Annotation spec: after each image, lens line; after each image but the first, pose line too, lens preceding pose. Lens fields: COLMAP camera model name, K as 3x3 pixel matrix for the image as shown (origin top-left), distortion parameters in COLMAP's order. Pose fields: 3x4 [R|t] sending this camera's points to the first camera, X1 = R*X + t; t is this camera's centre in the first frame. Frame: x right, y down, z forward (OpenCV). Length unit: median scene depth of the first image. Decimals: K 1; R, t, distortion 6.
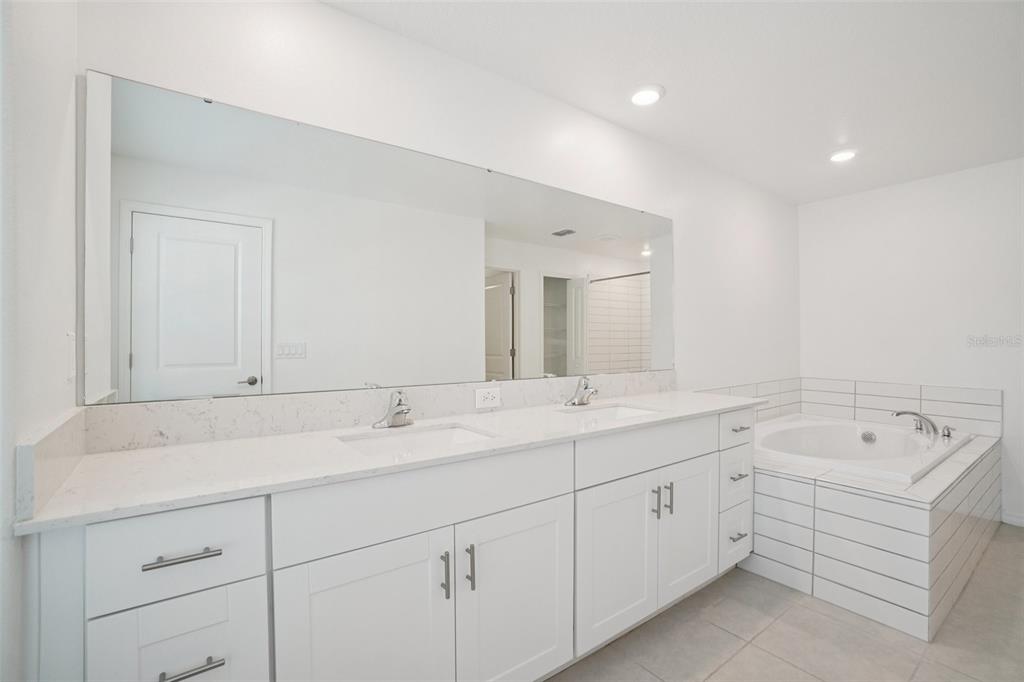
lens RADIAL K [[453.9, 0, 512.0], [0, 453.9, 341.0], [0, 0, 1]] dist [-0.028593, 0.000040]
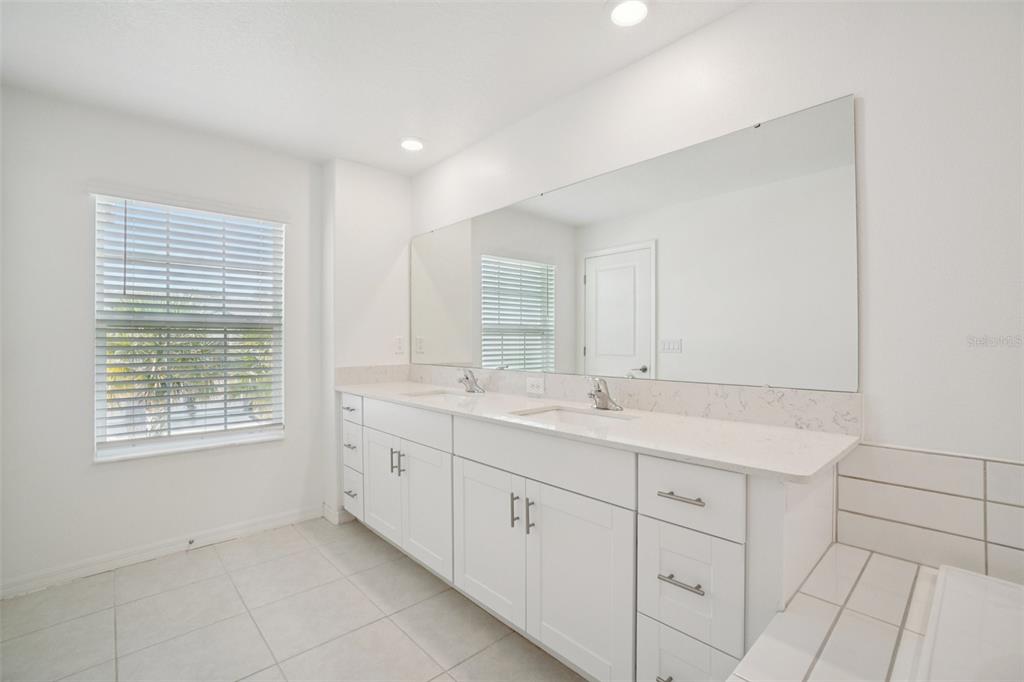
lens RADIAL K [[444.3, 0, 557.1], [0, 444.3, 350.7], [0, 0, 1]] dist [-0.001977, -0.000061]
pose [[0.160268, 0.020179, -0.986867, 0.732565], [0.009959, 0.999707, 0.022059, 0.002215], [0.987023, -0.013364, 0.160020, 0.549520]]
